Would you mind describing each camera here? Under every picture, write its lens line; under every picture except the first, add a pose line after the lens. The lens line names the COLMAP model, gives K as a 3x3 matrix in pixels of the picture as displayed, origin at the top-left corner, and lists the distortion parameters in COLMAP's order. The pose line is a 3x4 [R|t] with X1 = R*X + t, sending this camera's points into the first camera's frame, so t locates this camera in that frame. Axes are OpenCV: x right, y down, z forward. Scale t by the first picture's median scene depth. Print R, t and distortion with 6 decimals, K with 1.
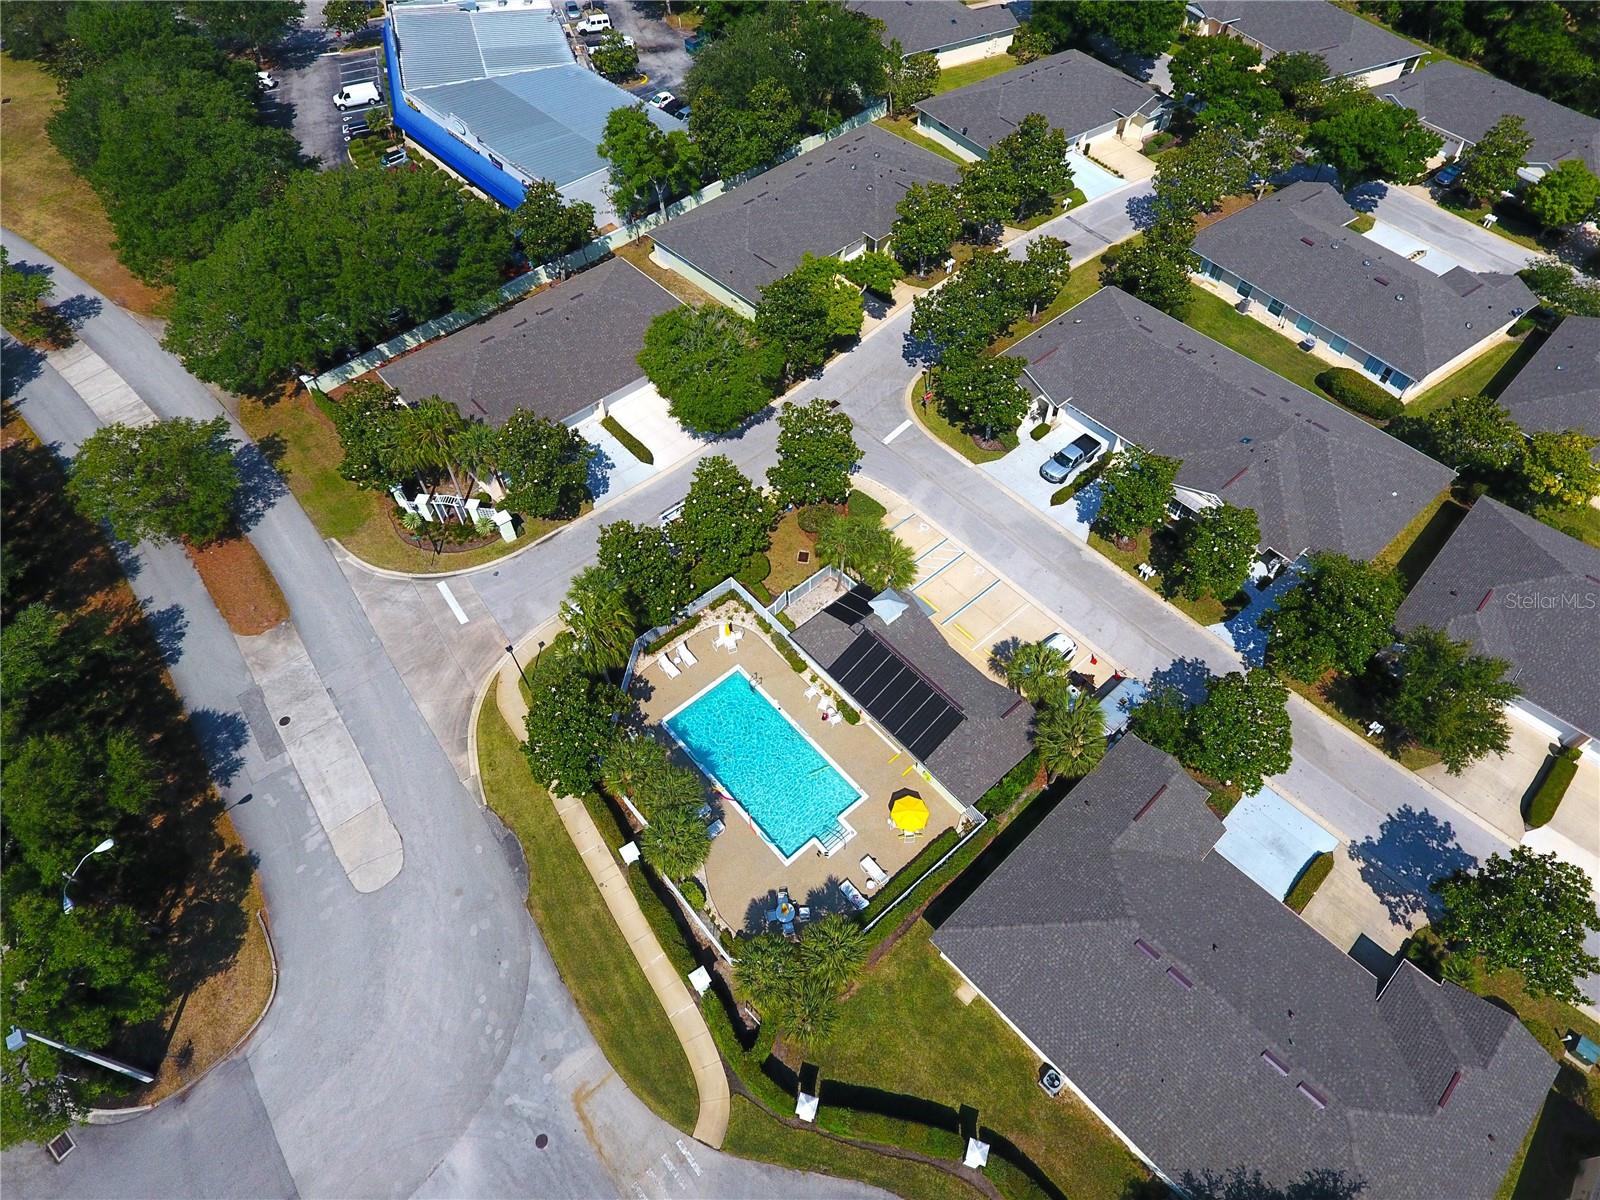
lens RADIAL K [[939.4, 0, 783.4], [0, 939.4, 570.5], [0, 0, 1]] dist [-0.005961, -0.000213]
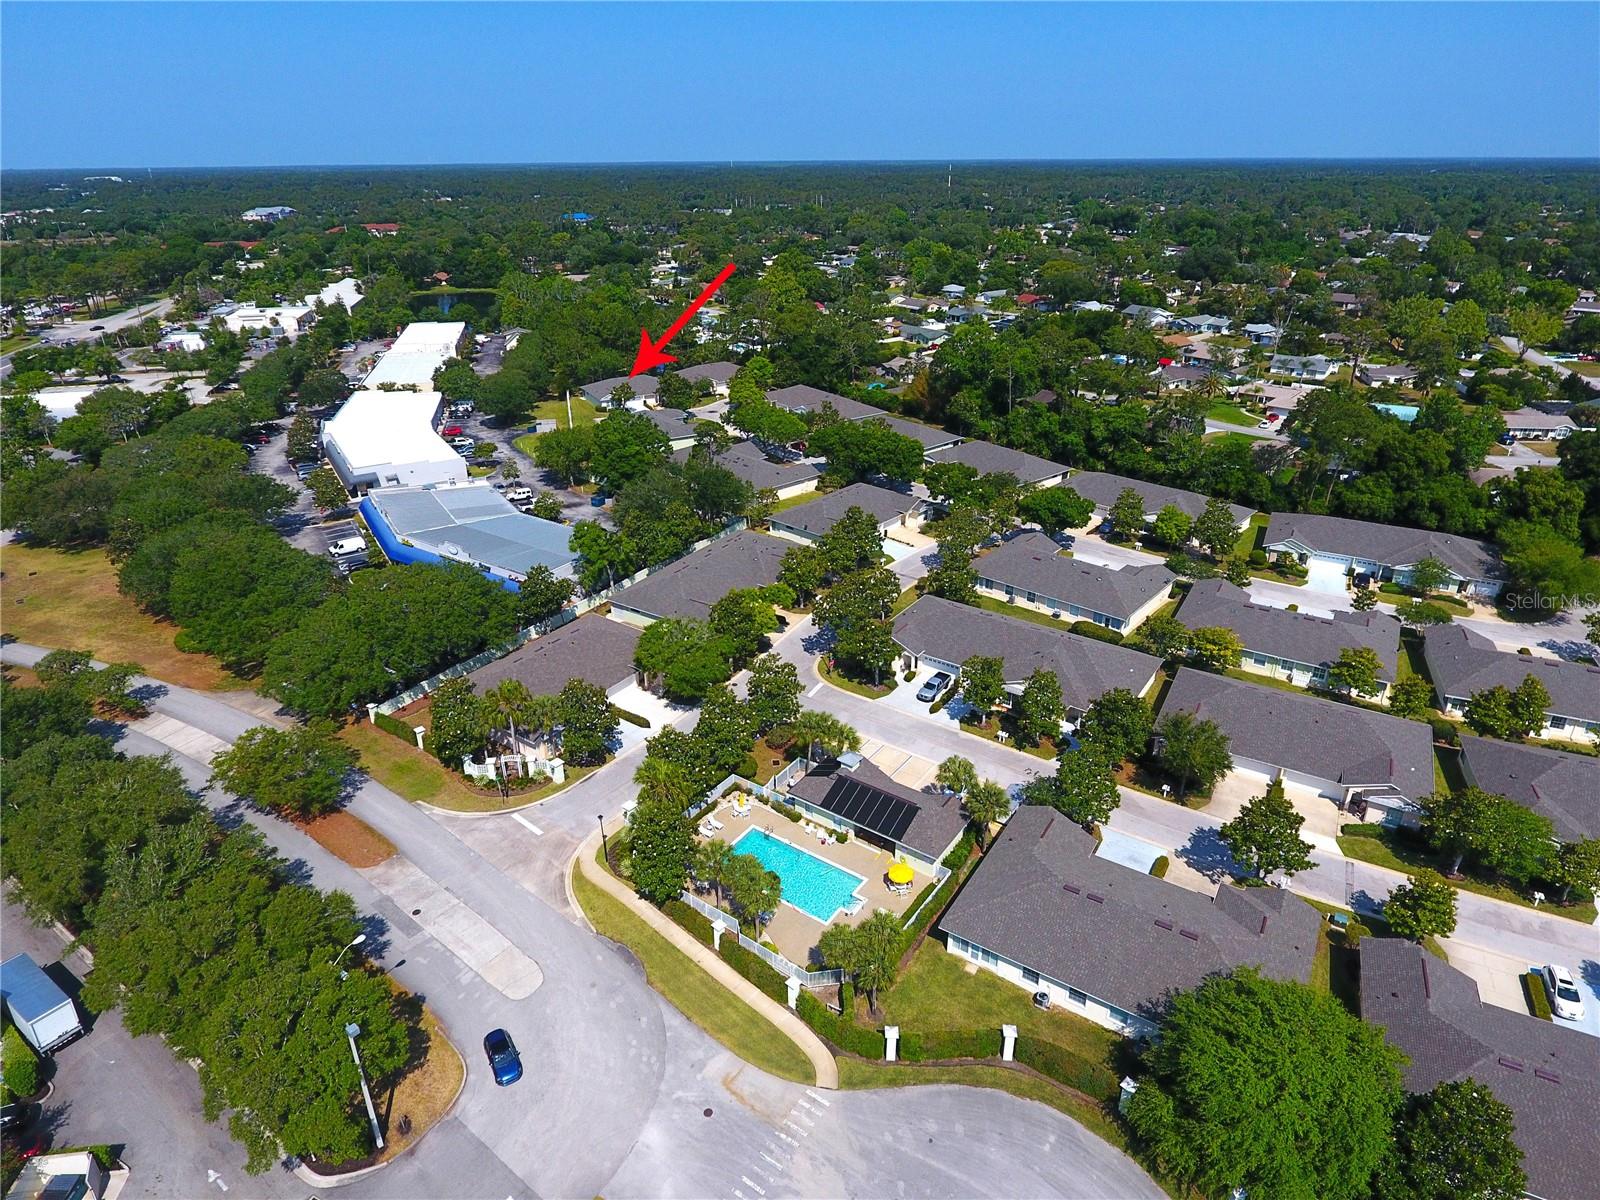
lens RADIAL K [[939.4, 0, 783.4], [0, 939.4, 570.5], [0, 0, 1]] dist [-0.005961, -0.000213]
pose [[0.971315, -0.083820, 0.222535, -0.250310], [0.178648, 0.874856, -0.450236, 0.358871], [-0.156947, 0.477076, 0.864735, -0.349713]]
